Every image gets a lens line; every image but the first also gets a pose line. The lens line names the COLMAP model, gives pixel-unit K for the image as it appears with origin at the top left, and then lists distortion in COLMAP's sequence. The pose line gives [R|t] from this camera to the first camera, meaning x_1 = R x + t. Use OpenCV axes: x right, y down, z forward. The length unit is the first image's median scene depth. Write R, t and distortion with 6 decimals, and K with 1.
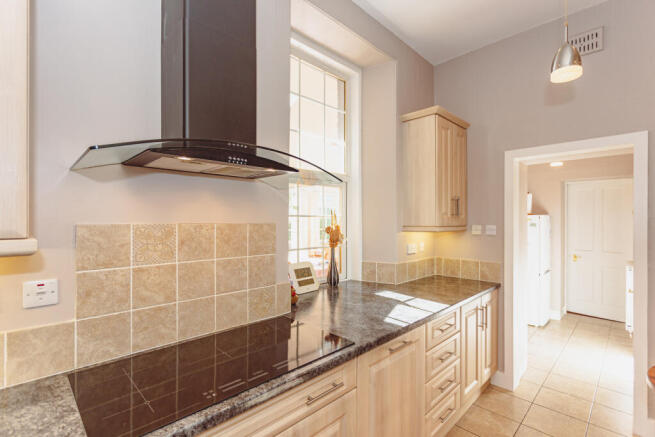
lens RADIAL K [[313.5, 0, 329.4], [0, 313.5, 221.0], [0, 0, 1]] dist [0.004591, 0.000695]
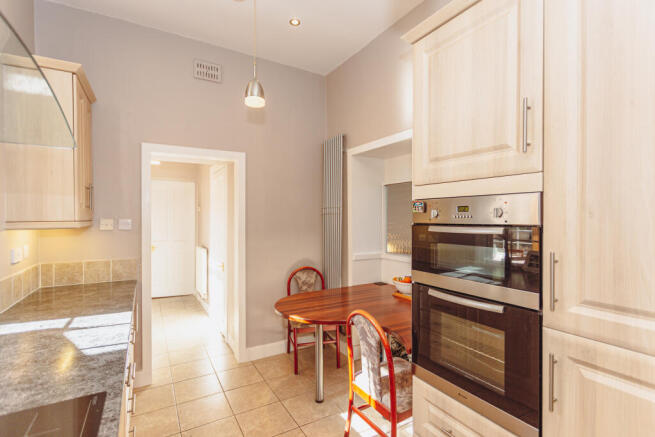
lens RADIAL K [[313.5, 0, 330.2], [0, 313.5, 221.1], [0, 0, 1]] dist [0.004591, 0.000695]
pose [[0.251984, -0.014501, 0.967623, -0.247322], [-0.000074, 0.999887, 0.015004, 0.005741], [-0.967731, -0.003853, 0.251955, 0.202388]]
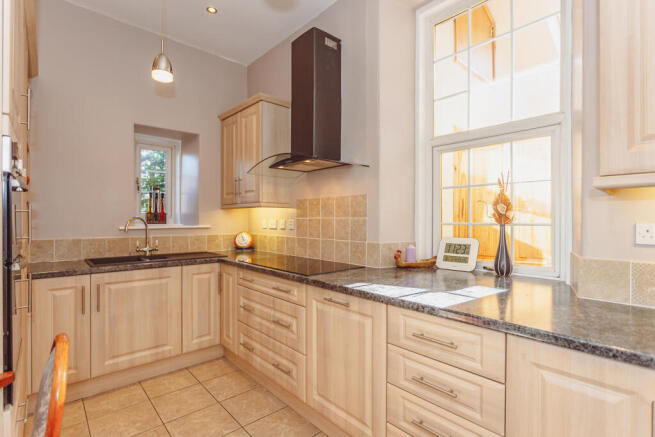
lens RADIAL K [[317.6, 0, 328.4], [0, 317.6, 217.6], [0, 0, 1]] dist [-0.006548, -0.000539]
pose [[-0.056939, -0.004857, -0.998366, 0.800974], [-0.004658, 0.999979, -0.004600, 0.078251], [0.998367, 0.004389, -0.056961, 0.646842]]
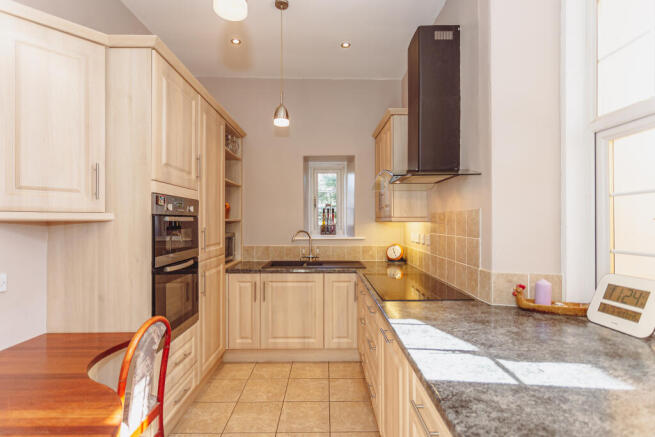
lens RADIAL K [[313.5, 0, 327.2], [0, 313.5, 218.4], [0, 0, 1]] dist [0.004591, 0.000695]
pose [[-0.704476, -0.008169, -0.709681, 0.640159], [-0.001480, 0.999948, -0.010041, 0.035382], [0.709727, -0.006024, -0.704451, 0.965899]]
